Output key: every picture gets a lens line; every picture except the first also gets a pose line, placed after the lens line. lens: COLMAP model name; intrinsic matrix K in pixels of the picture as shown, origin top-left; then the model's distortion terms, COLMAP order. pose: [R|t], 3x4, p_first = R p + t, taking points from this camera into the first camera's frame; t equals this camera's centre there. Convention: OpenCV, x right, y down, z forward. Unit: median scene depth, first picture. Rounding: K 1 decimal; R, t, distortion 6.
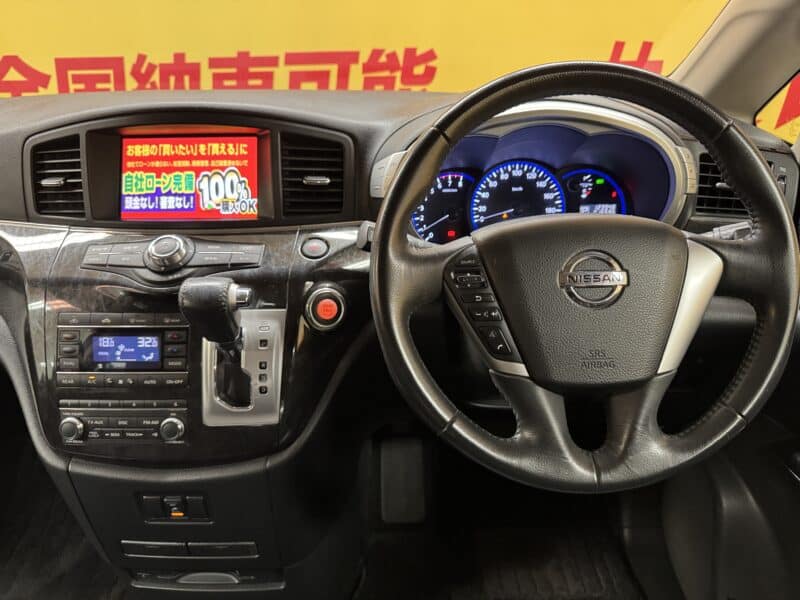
lens RADIAL K [[558.2, 0, 405.1], [0, 558.2, 307.7], [0, 0, 1]] dist [0.071438, -0.167008]
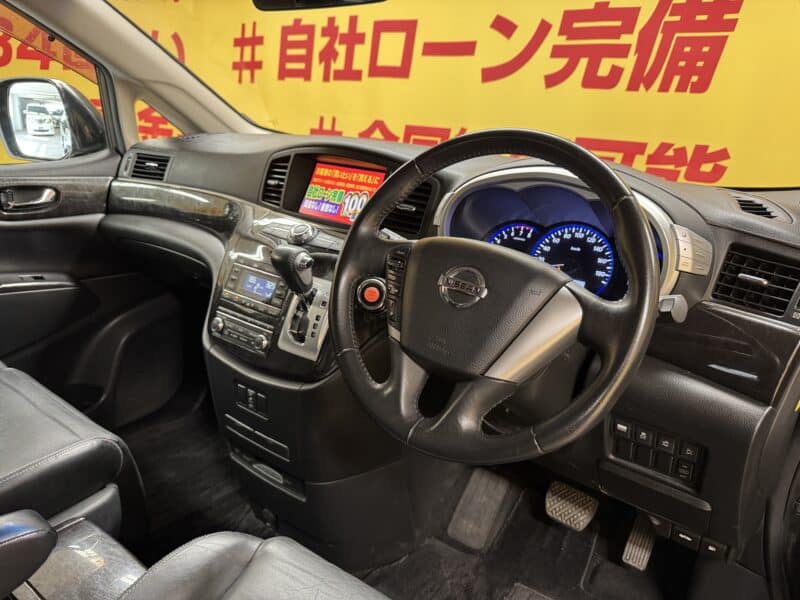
lens RADIAL K [[554.9, 0, 400.0], [0, 554.9, 300.0], [0, 0, 1]] dist [0.001563, -0.005715]
pose [[0.809103, 0.243568, -0.534815, 0.582063], [-0.319945, 0.945940, -0.053229, 0.059373], [0.492938, 0.214179, 0.843291, -0.085874]]
